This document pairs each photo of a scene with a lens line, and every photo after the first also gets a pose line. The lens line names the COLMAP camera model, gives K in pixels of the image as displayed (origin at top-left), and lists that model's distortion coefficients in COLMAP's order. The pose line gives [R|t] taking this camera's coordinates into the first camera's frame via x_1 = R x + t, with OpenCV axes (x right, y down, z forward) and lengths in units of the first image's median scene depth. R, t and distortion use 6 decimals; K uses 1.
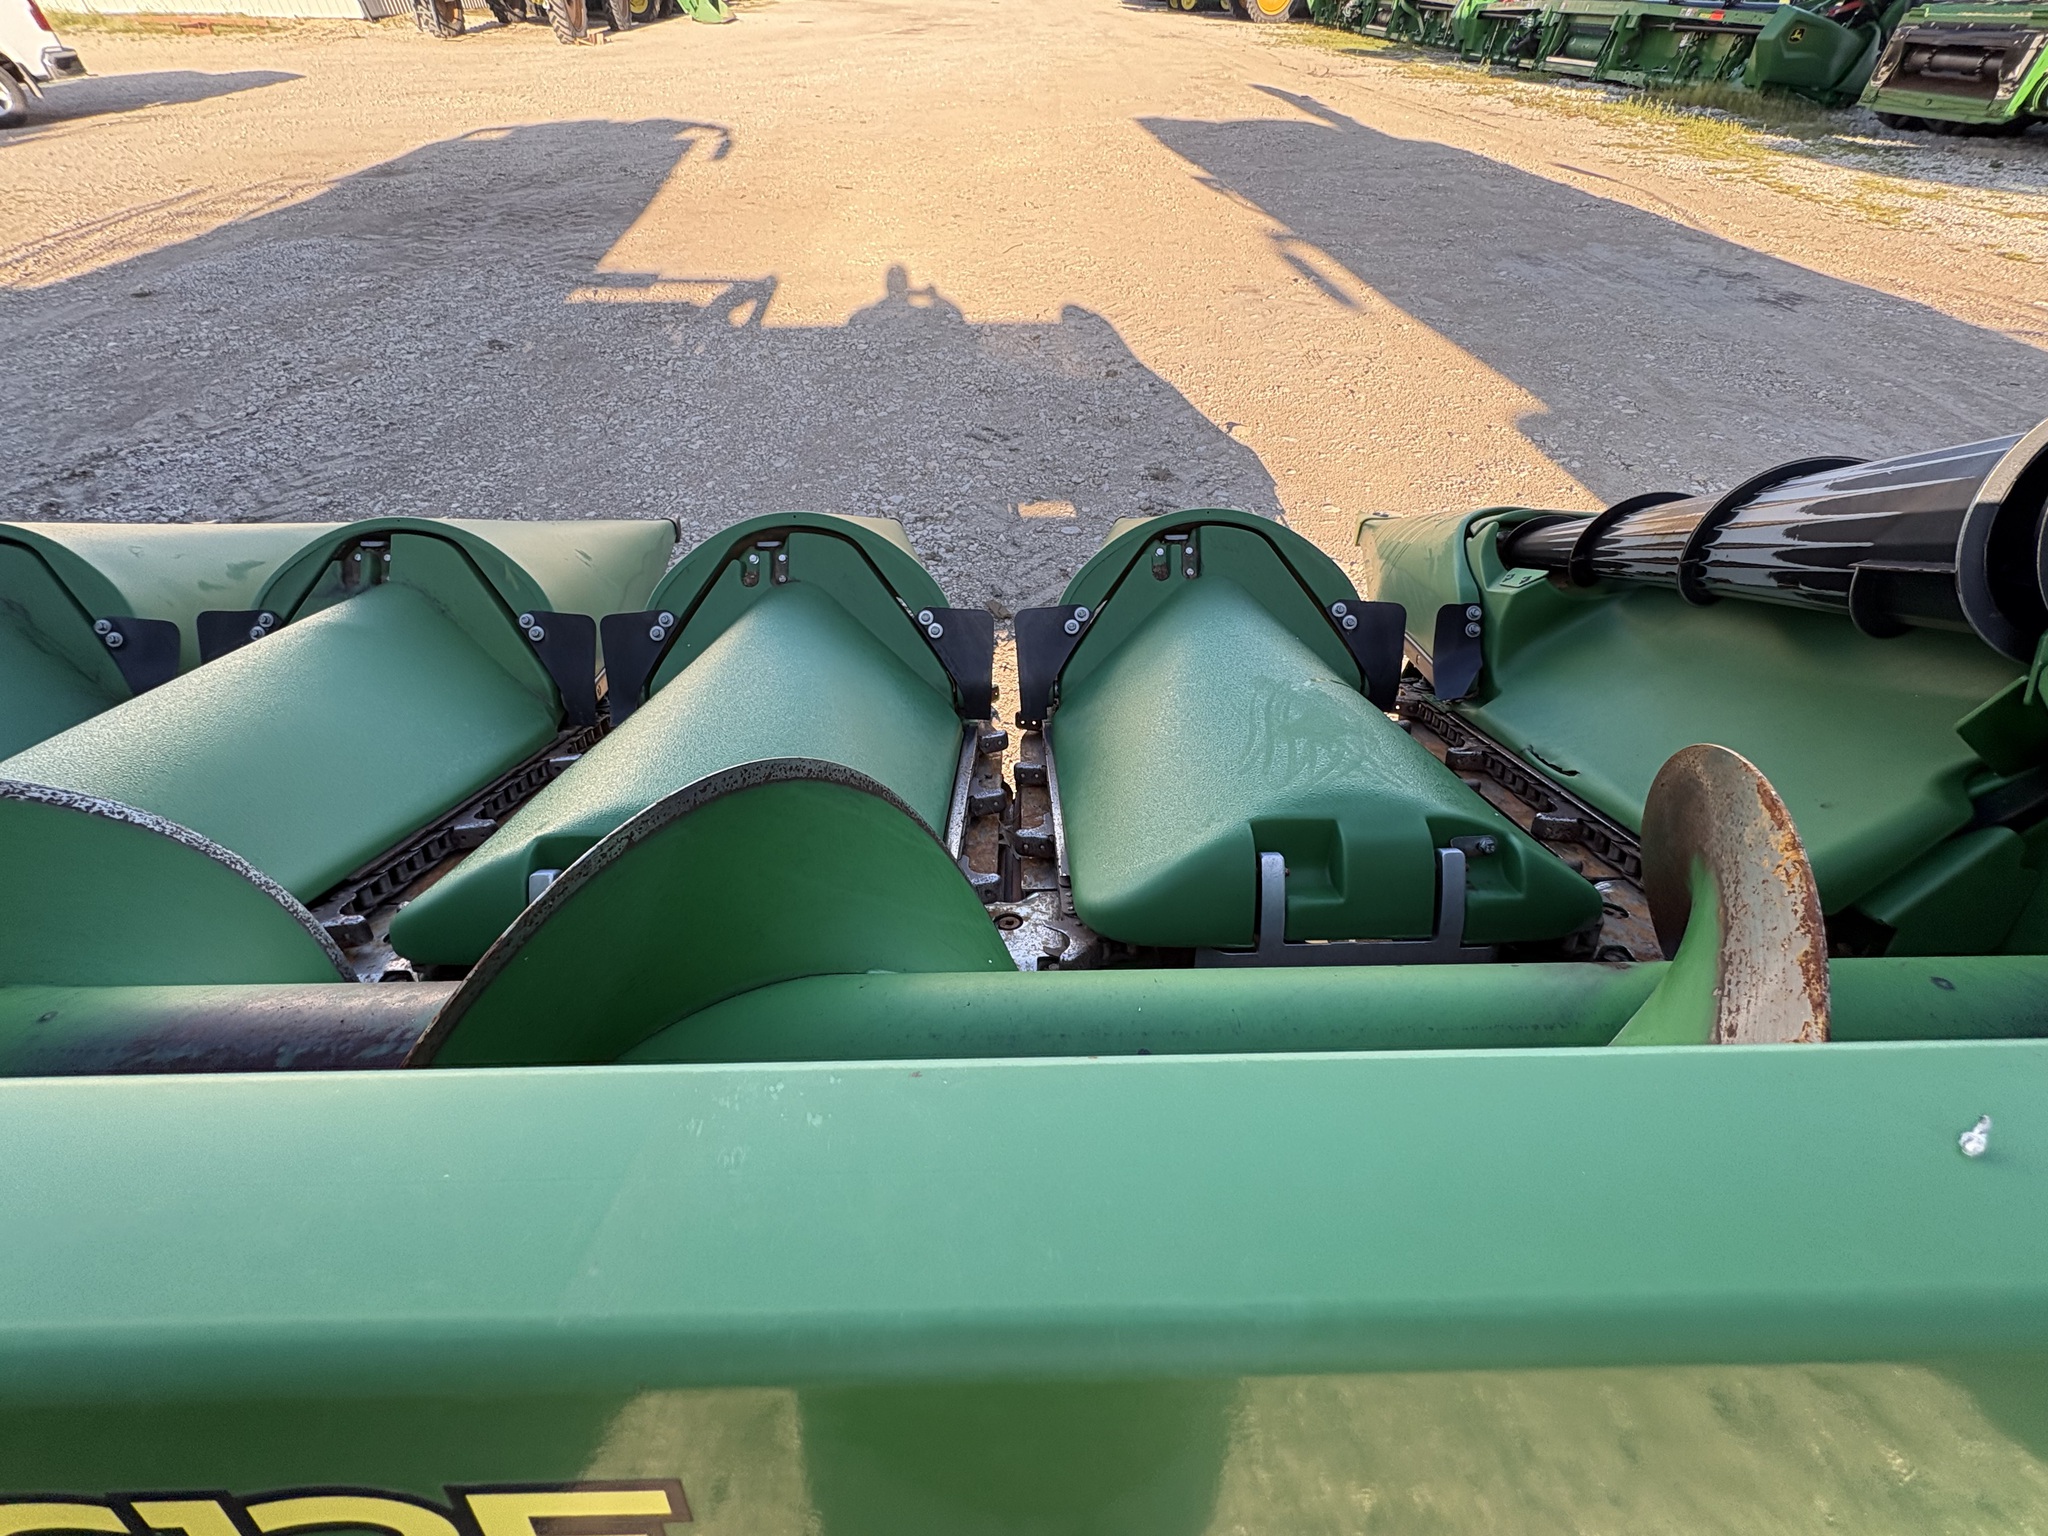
lens RADIAL K [[817.7, 0, 1024.5], [0, 817.7, 769.5], [0, 0, 1]] dist [-0.000356, 0.000042]
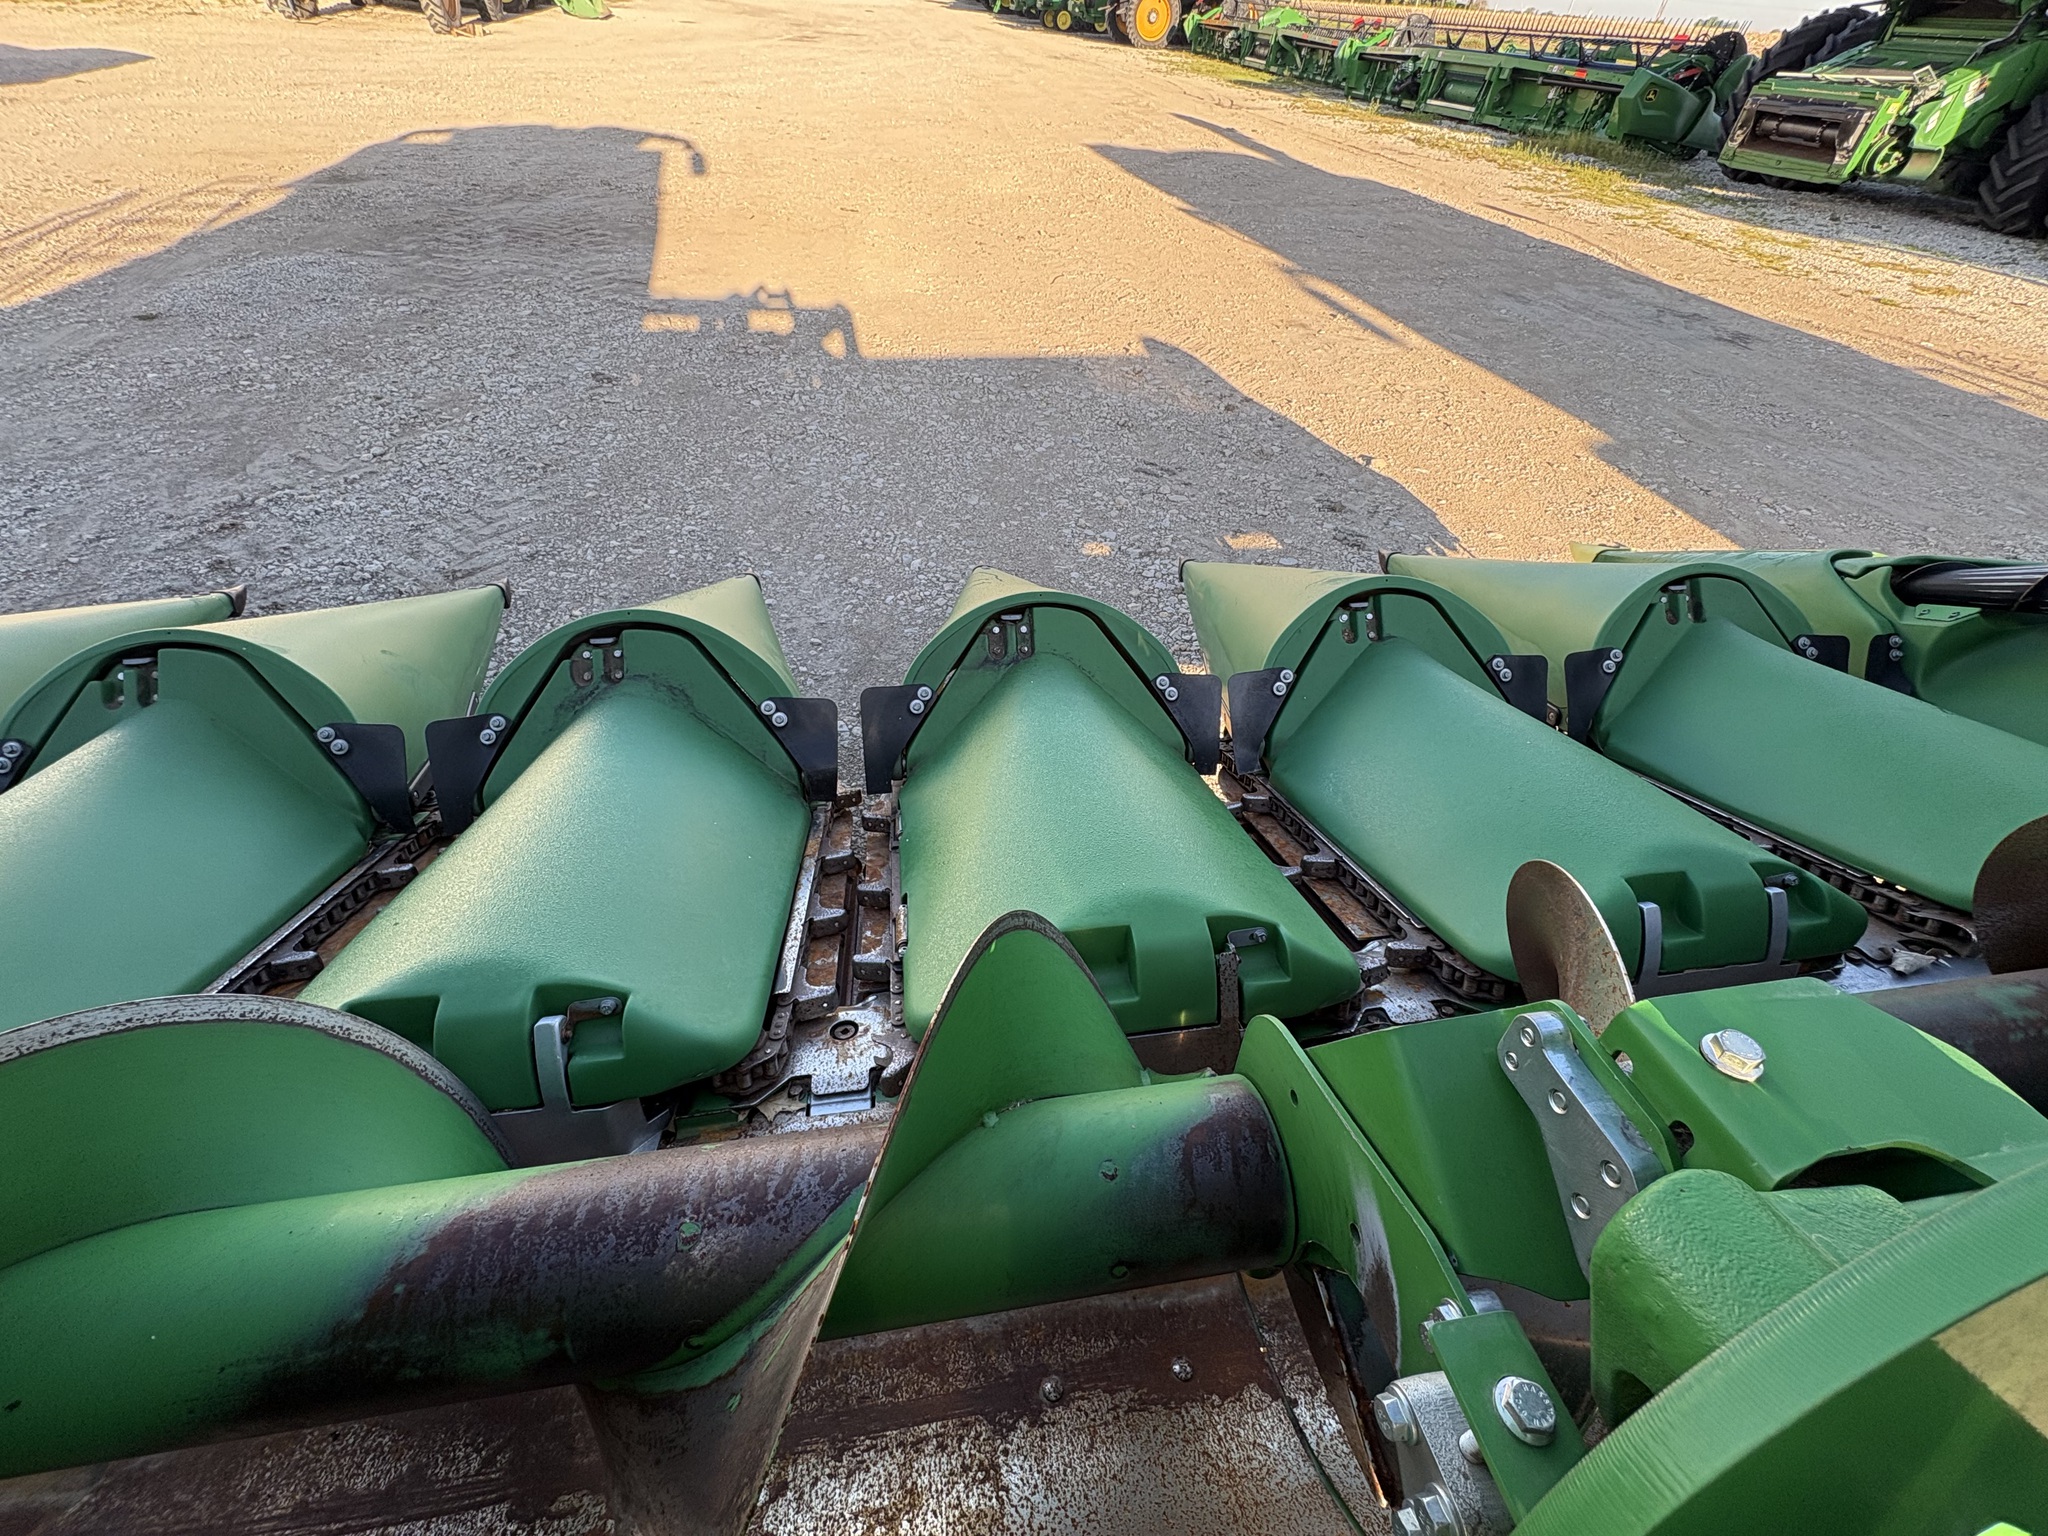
lens RADIAL K [[817.7, 0, 1013.3], [0, 817.7, 771.9], [0, 0, 1]] dist [-0.000356, 0.000042]
pose [[0.989680, -0.060054, 0.130105, -0.160629], [0.060468, 0.998170, 0.000774, -0.012878], [-0.129913, 0.007101, 0.991500, -0.009069]]
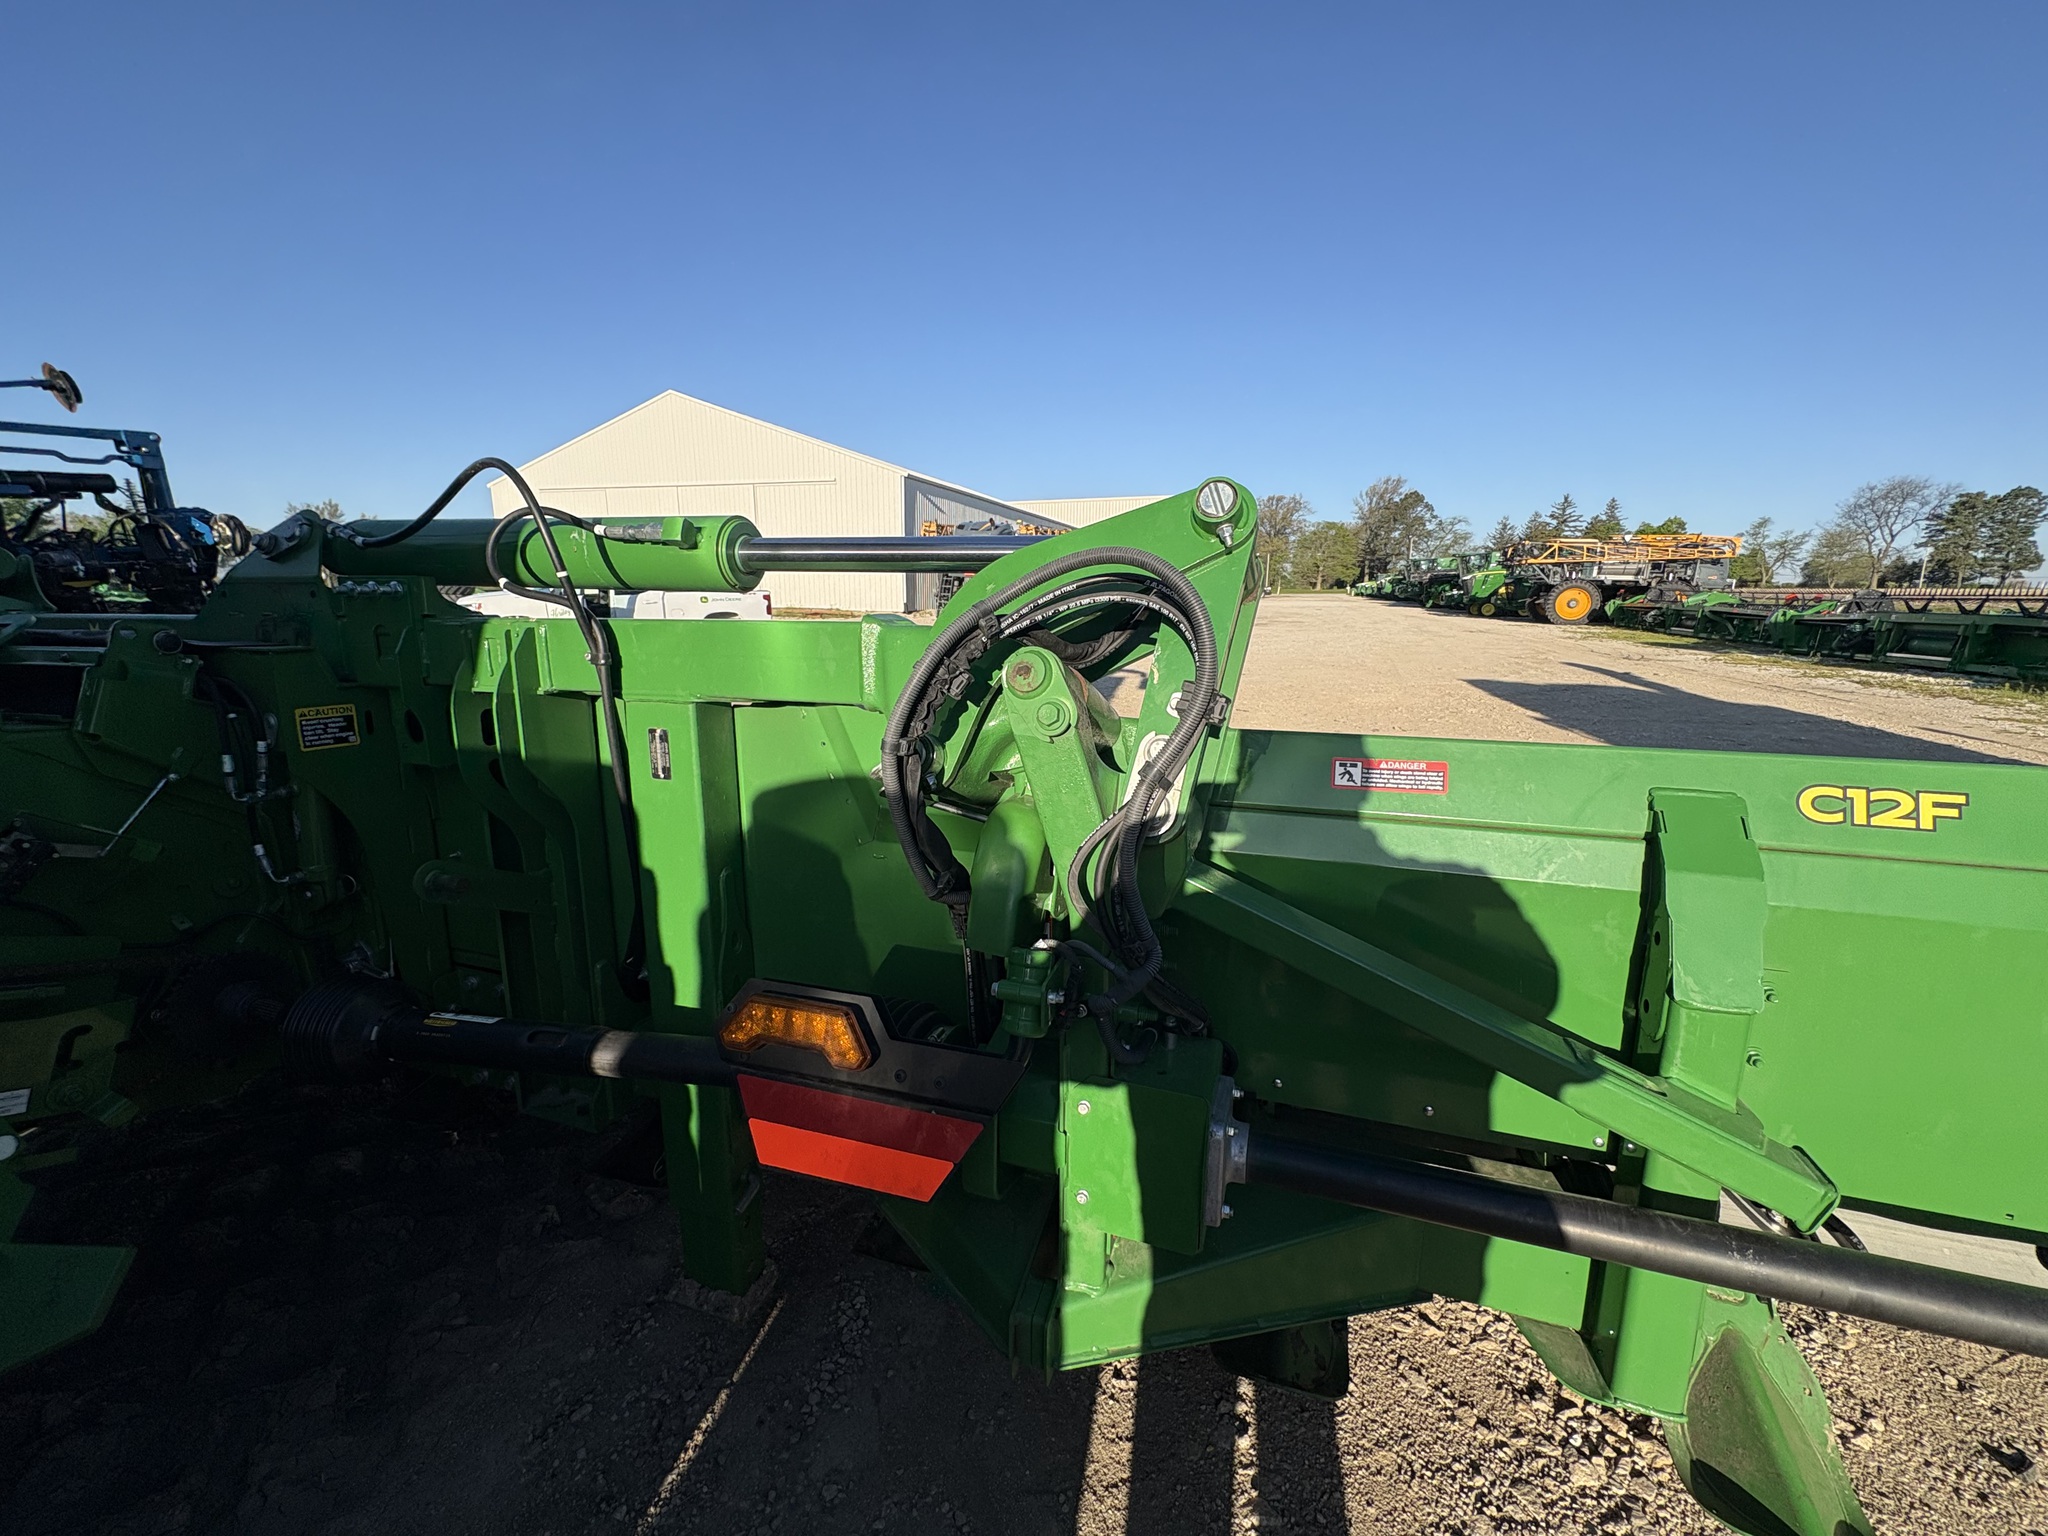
lens RADIAL K [[816.1, 0, 1018.2], [0, 816.1, 765.8], [0, 0, 1]] dist [0.005569, -0.001843]
pose [[0.937958, 0.077863, -0.337893, -0.084674], [-0.246081, 0.836005, -0.490449, 0.092061], [0.244293, 0.543169, 0.803298, -0.094861]]
